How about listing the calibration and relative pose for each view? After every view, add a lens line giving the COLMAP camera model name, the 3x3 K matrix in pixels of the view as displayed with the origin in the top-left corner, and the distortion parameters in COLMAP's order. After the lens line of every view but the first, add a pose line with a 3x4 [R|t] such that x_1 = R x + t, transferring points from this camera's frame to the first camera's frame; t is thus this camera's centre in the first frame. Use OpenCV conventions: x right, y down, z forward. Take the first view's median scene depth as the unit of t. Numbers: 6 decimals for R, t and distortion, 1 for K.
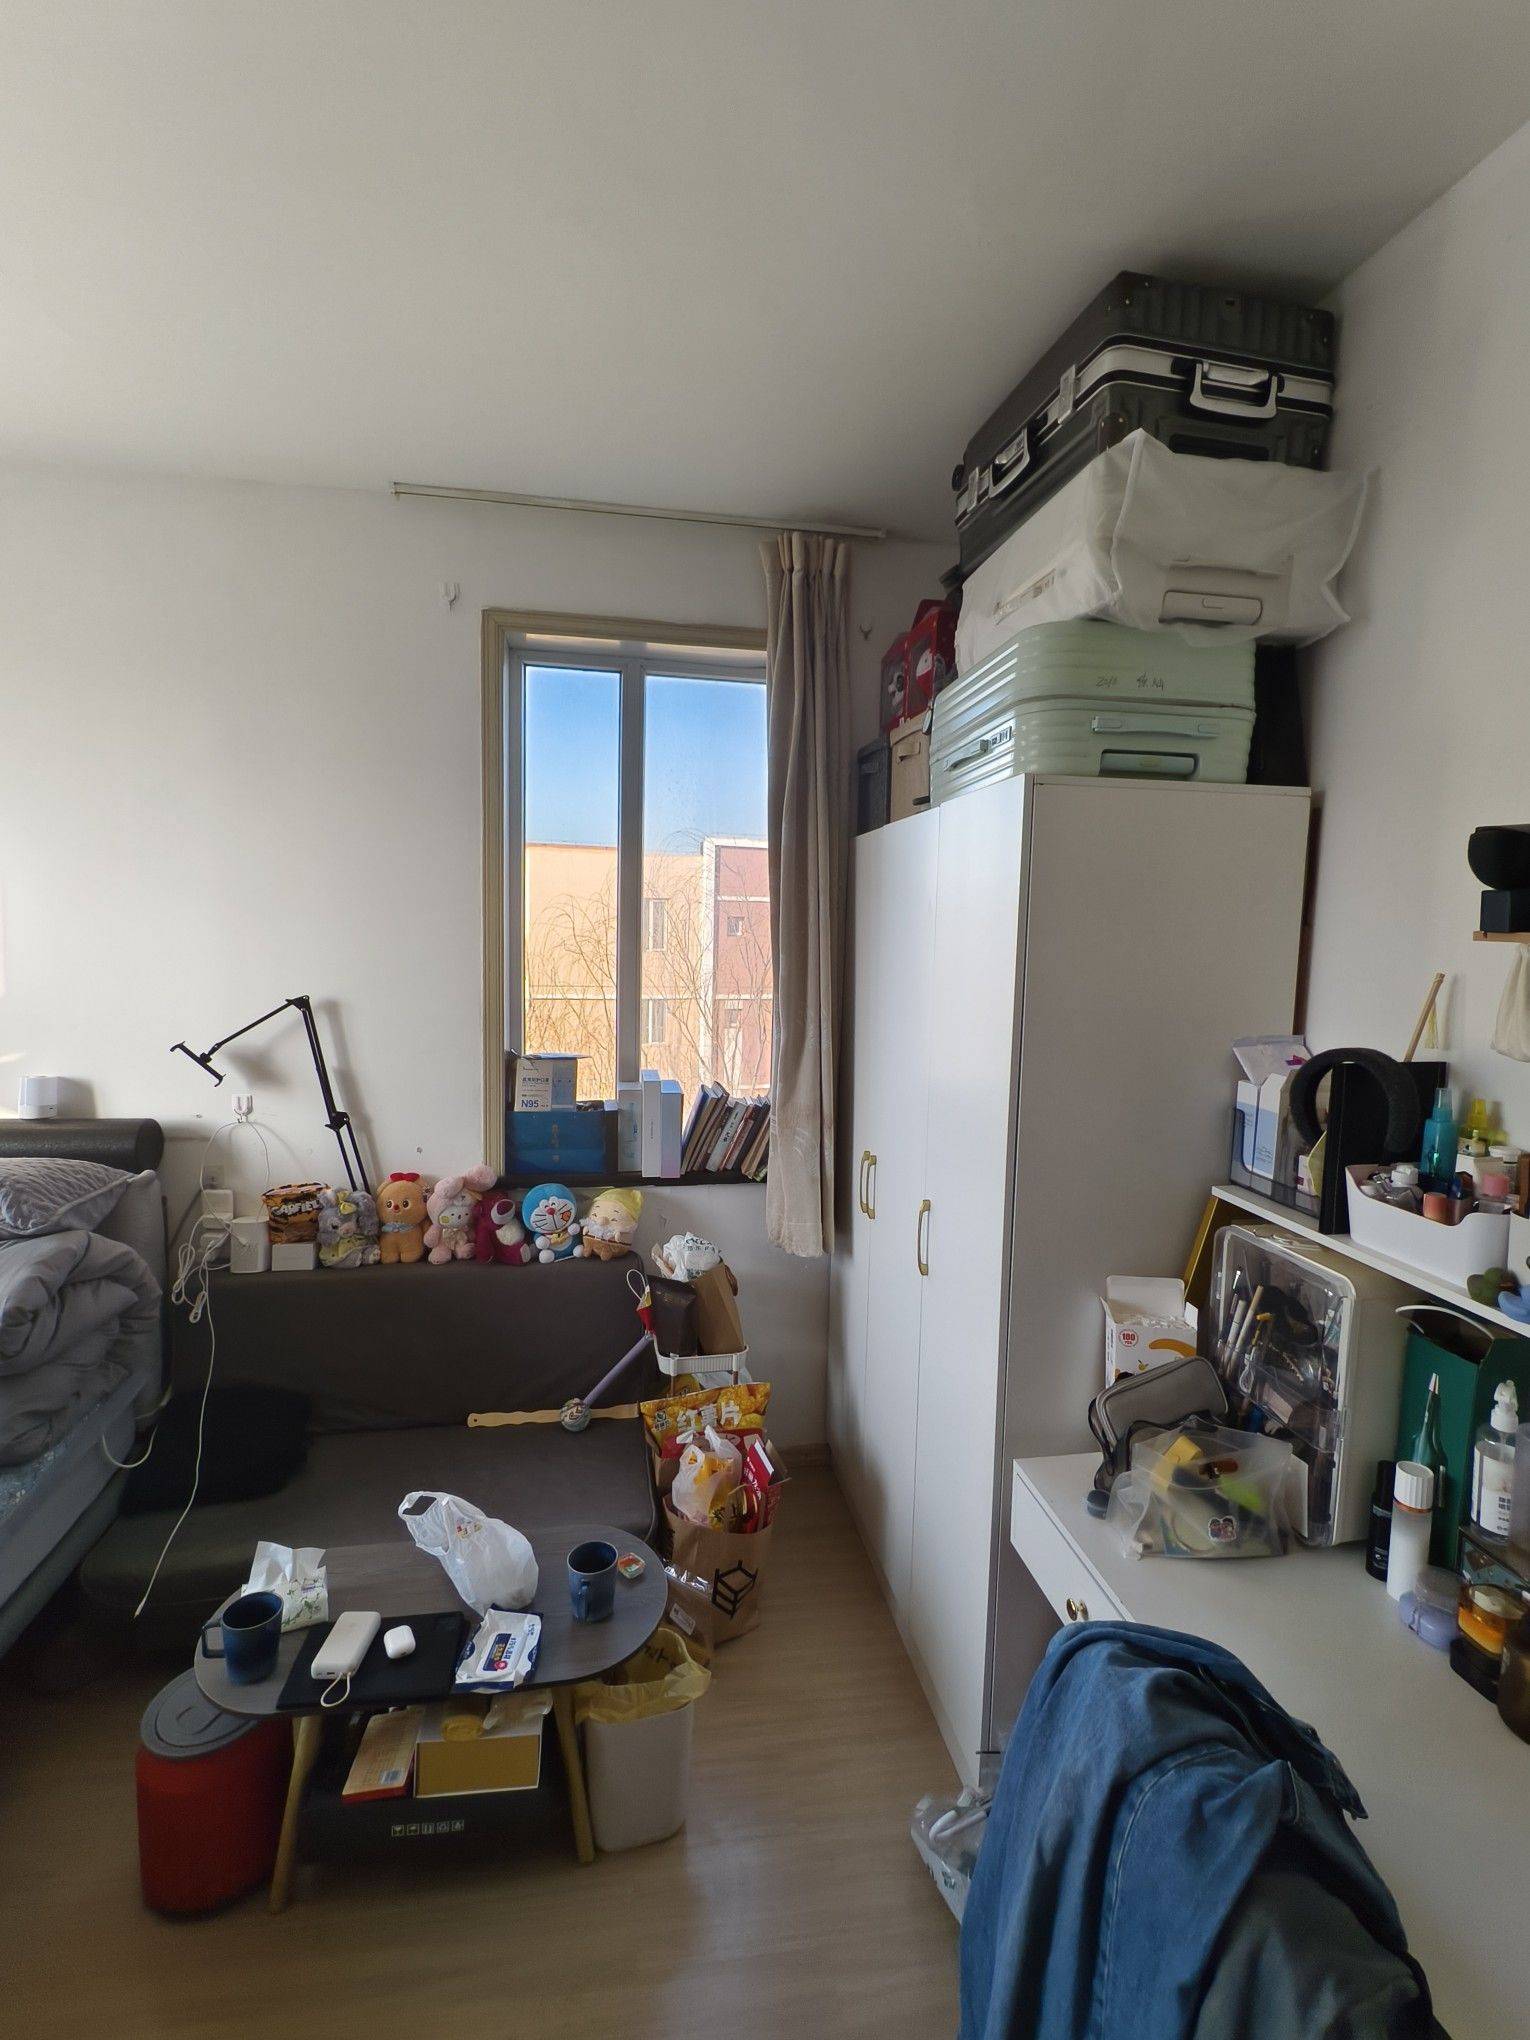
lens RADIAL K [[937.6, 0, 765.0], [0, 937.6, 1013.4], [0, 0, 1]] dist [0.000767, -0.002859]
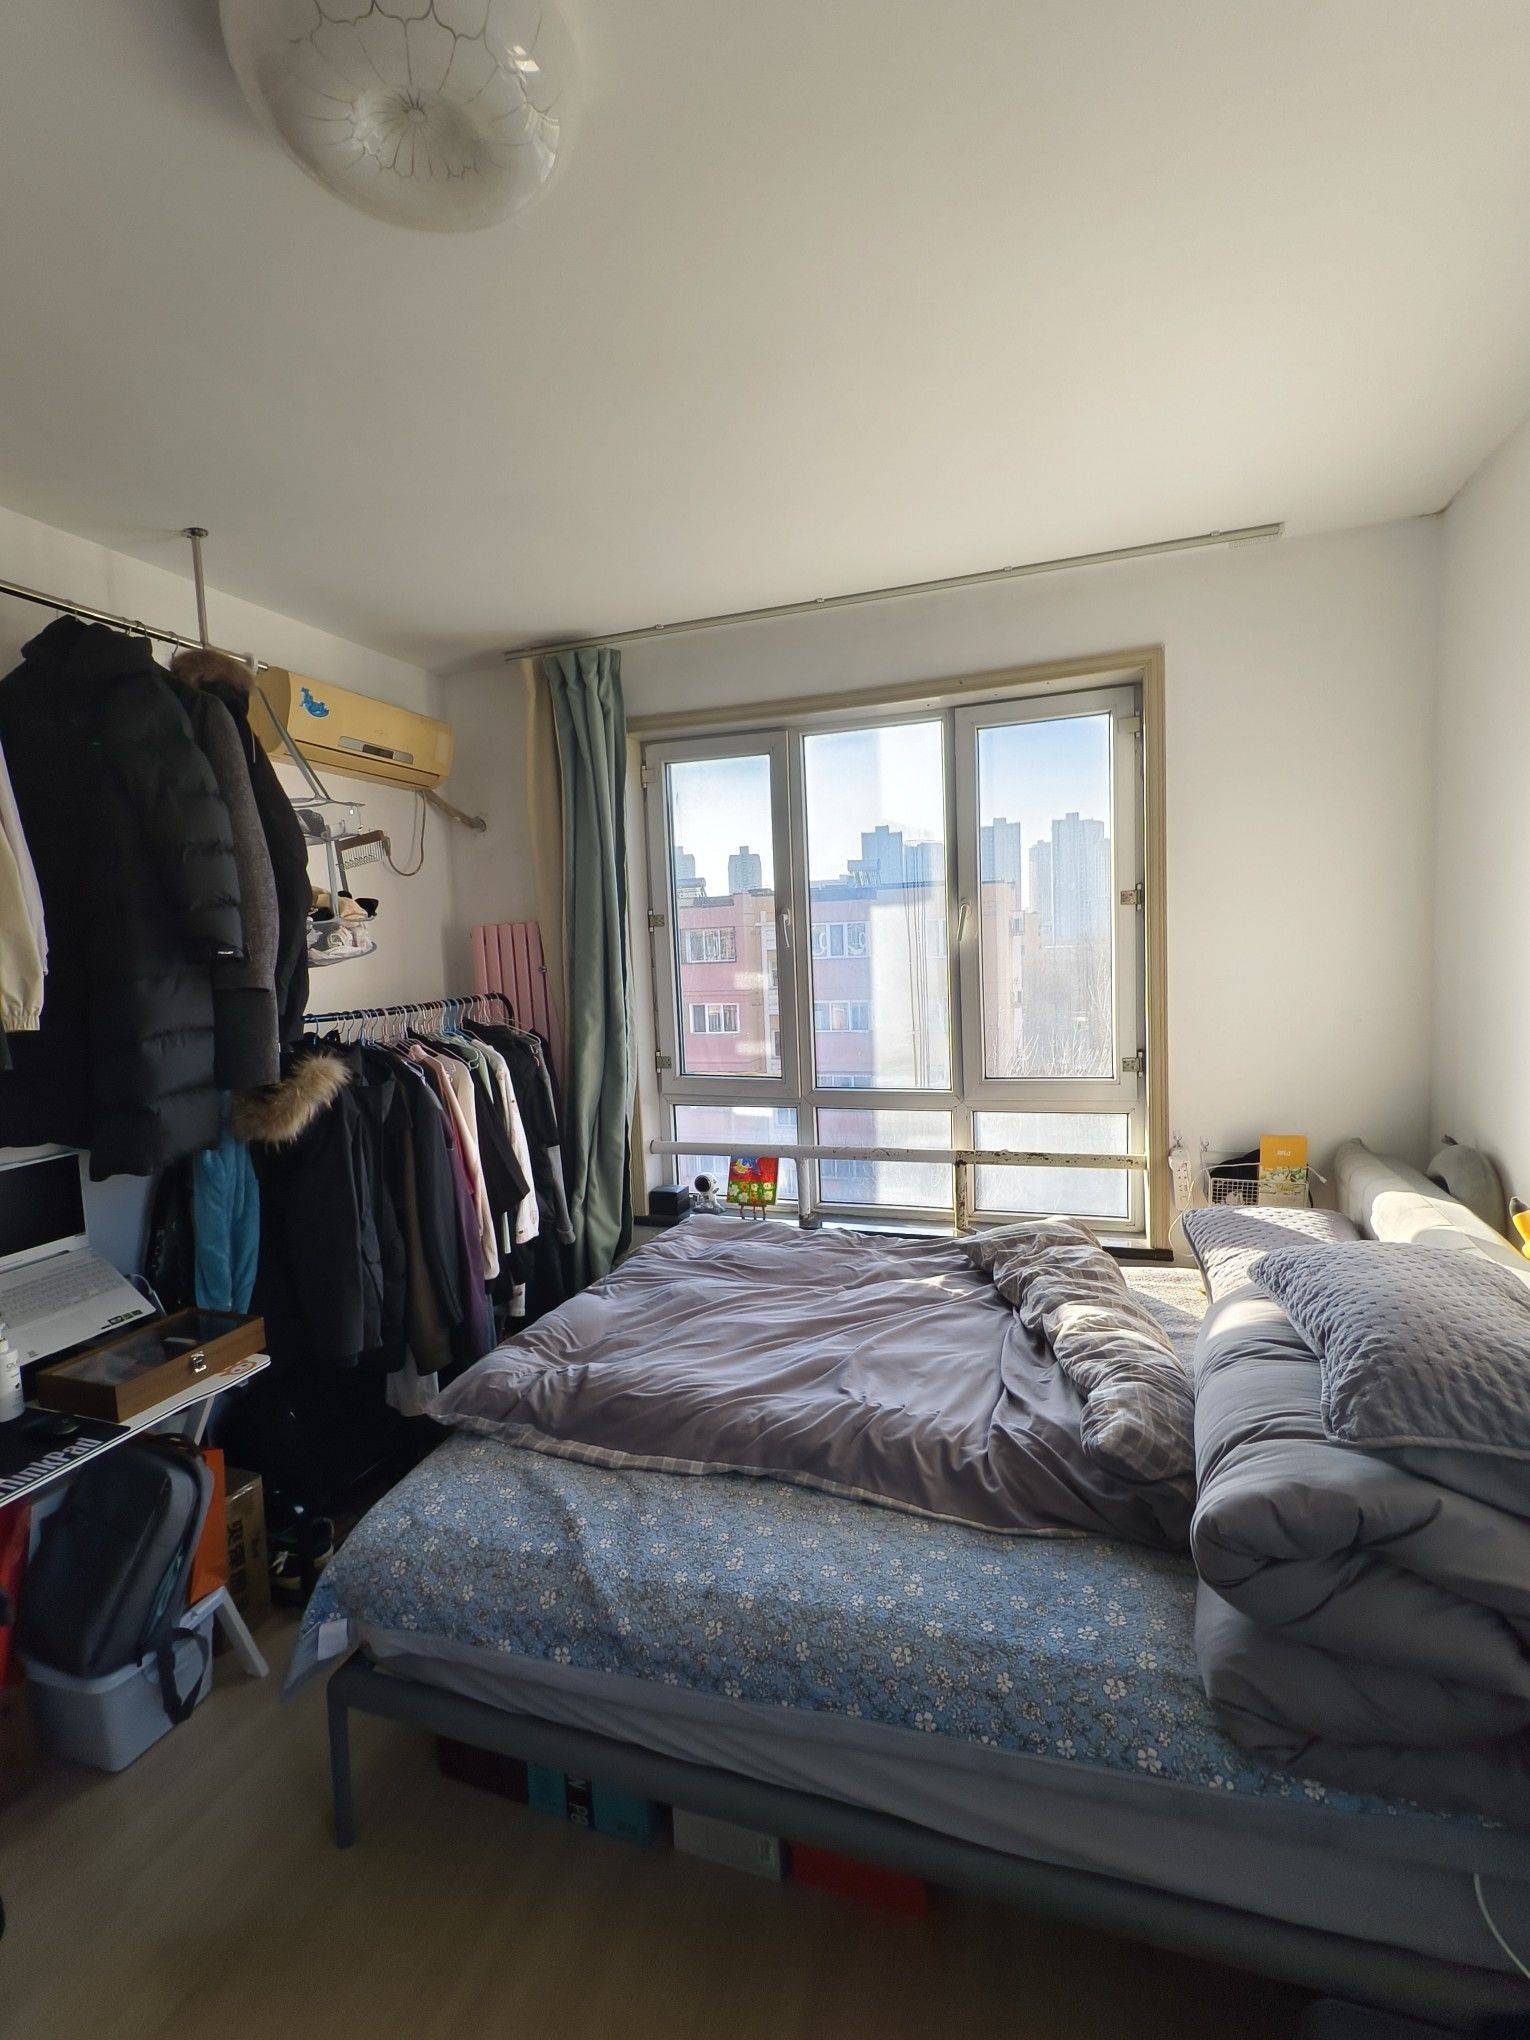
lens RADIAL K [[937.6, 0, 757.8], [0, 937.6, 1016.0], [0, 0, 1]] dist [0.000767, -0.002859]
pose [[-0.472505, 0.066346, -0.878827, -0.050945], [-0.053971, 0.993113, 0.103992, -0.068771], [0.879674, 0.096568, -0.465670, 0.690632]]
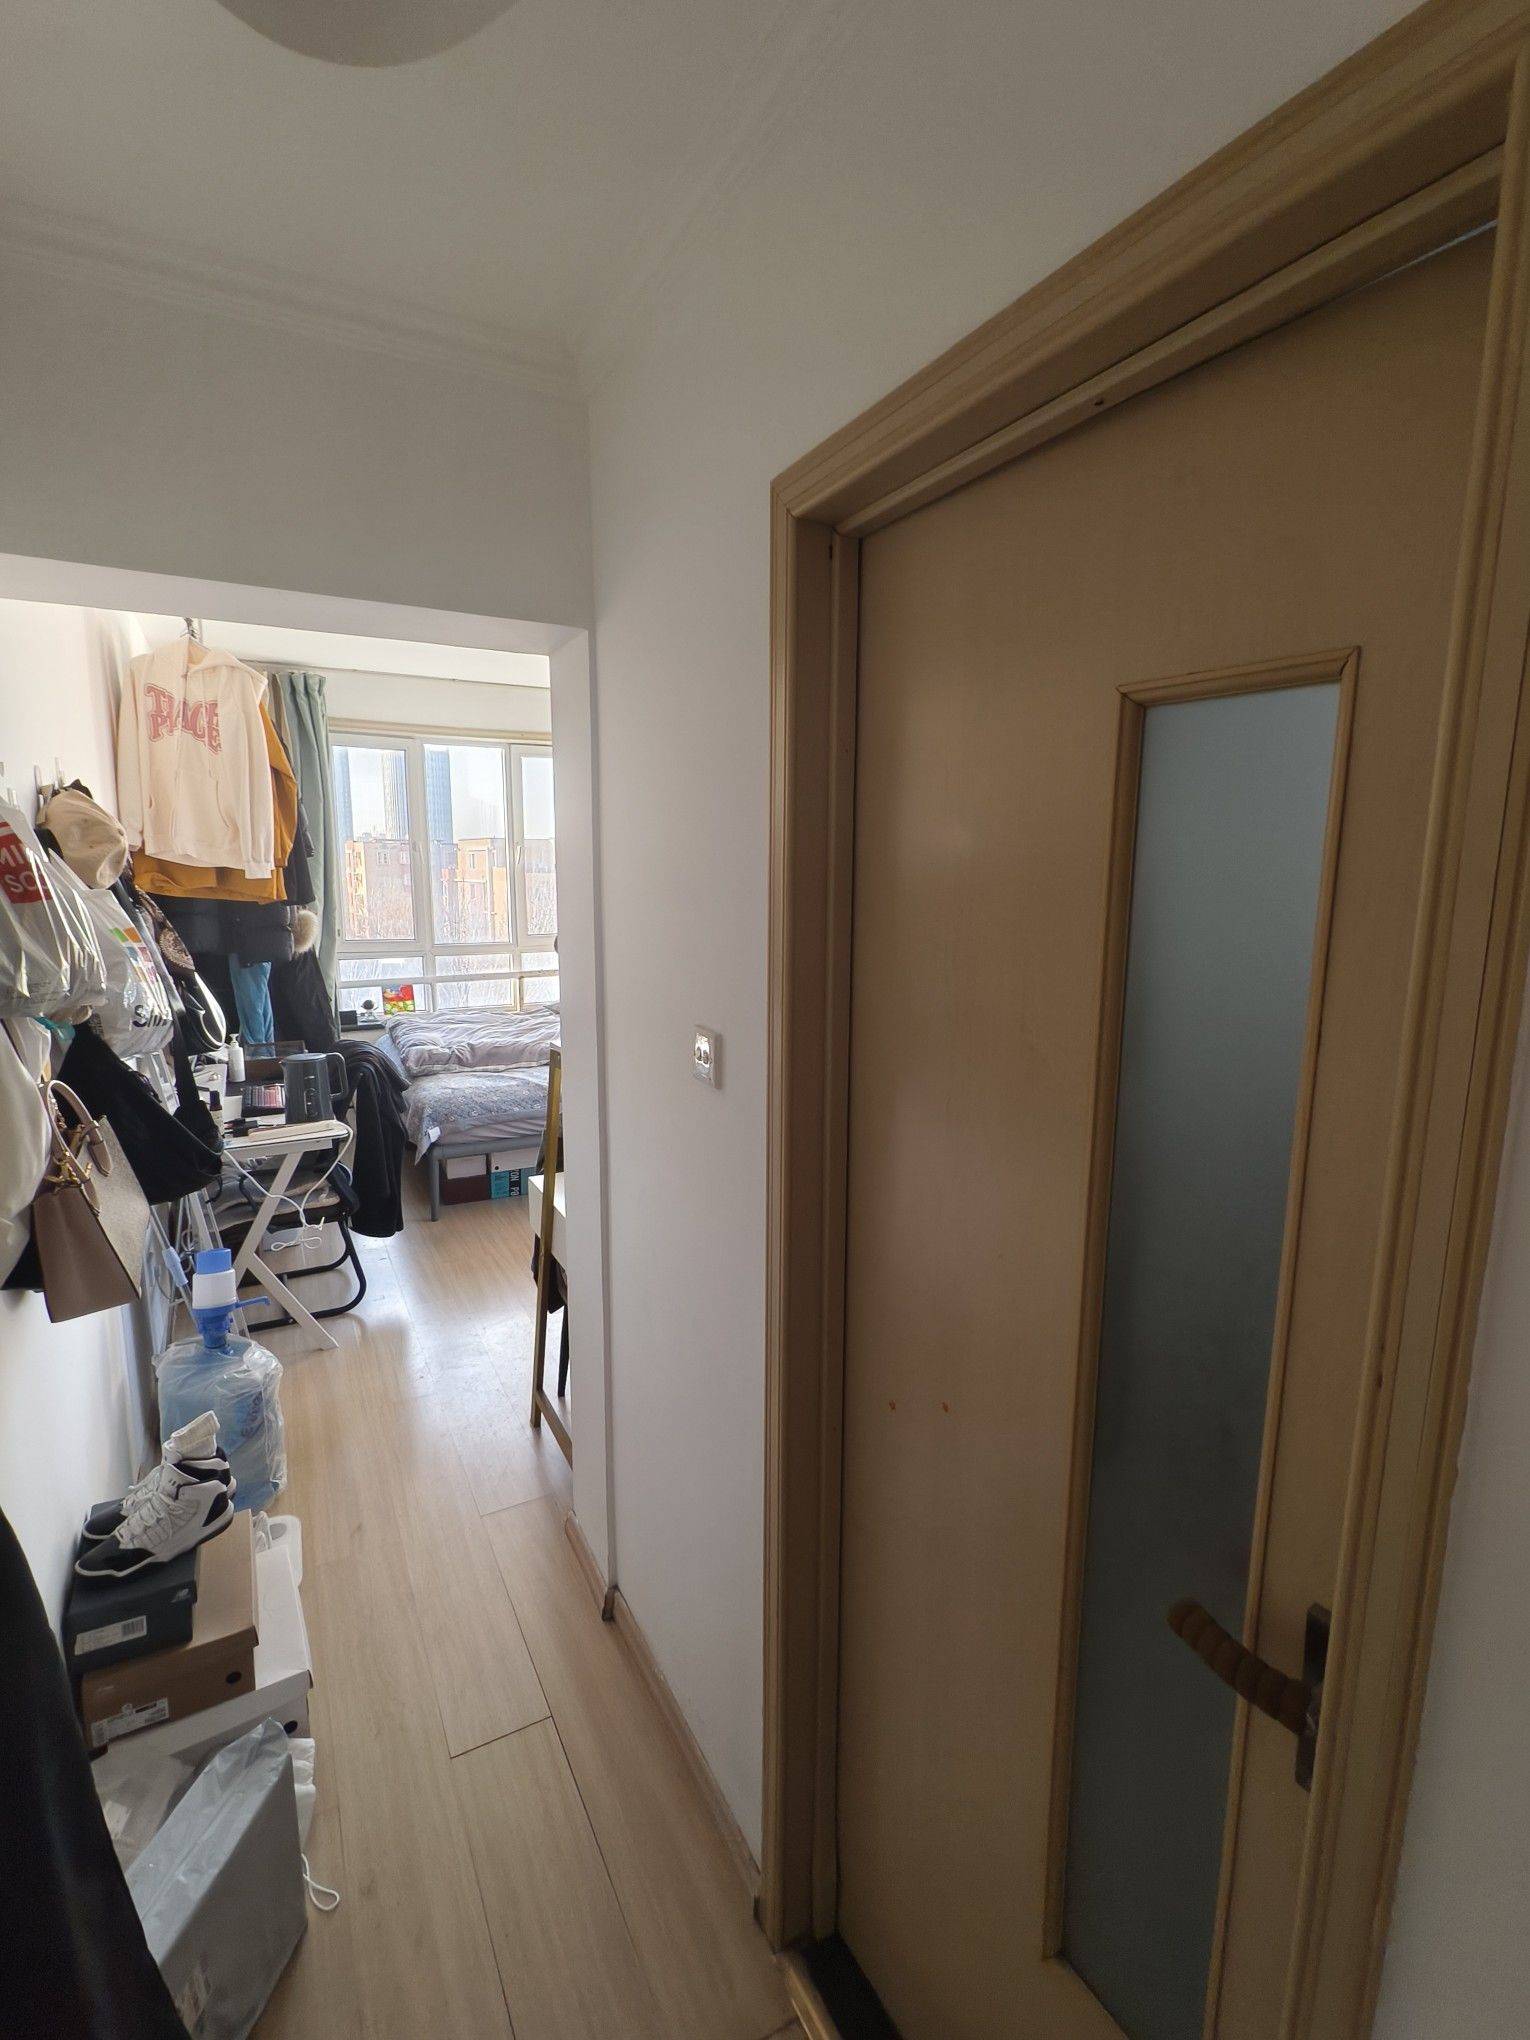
lens RADIAL K [[937.6, 0, 756.8], [0, 937.6, 1007.1], [0, 0, 1]] dist [0.000767, -0.002859]
pose [[0.328052, 0.125290, -0.936314, 1.275281], [-0.087311, 0.990944, 0.102010, 0.014671], [0.940616, 0.048286, 0.336021, 0.115759]]
